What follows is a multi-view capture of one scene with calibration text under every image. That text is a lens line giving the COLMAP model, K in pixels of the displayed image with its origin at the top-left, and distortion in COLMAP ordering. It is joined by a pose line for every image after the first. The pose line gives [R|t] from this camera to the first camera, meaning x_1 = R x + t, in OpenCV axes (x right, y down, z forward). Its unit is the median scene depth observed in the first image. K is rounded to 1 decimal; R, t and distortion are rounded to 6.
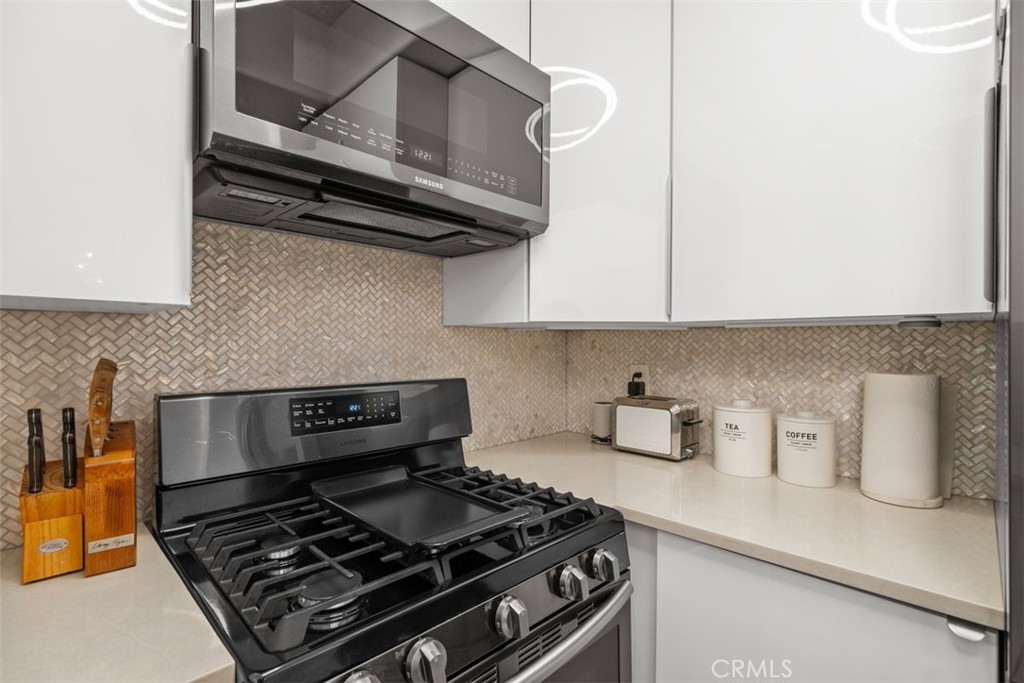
lens RADIAL K [[502.8, 0, 511.9], [0, 502.8, 345.0], [0, 0, 1]] dist [0.005290, 0.000148]
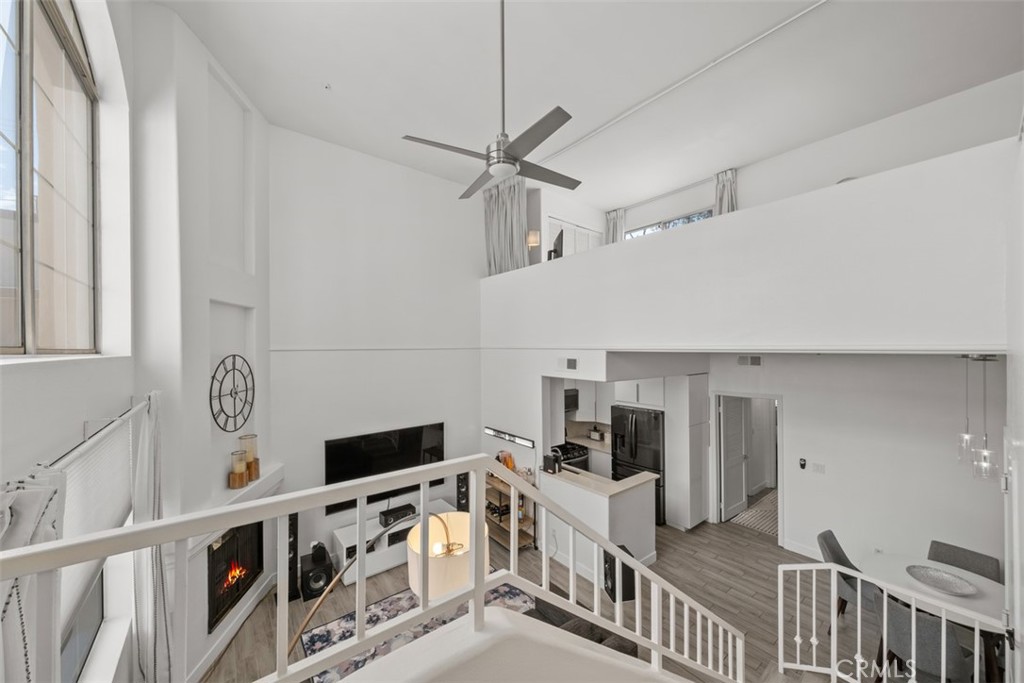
lens RADIAL K [[386.3, 0, 512.1], [0, 386.3, 343.9], [0, 0, 1]] dist [-0.000253, -0.000079]
pose [[0.994200, -0.002550, -0.107513, -0.261523], [0.002516, 0.999997, -0.000452, -1.055070], [0.107514, 0.000179, 0.994204, -4.210066]]
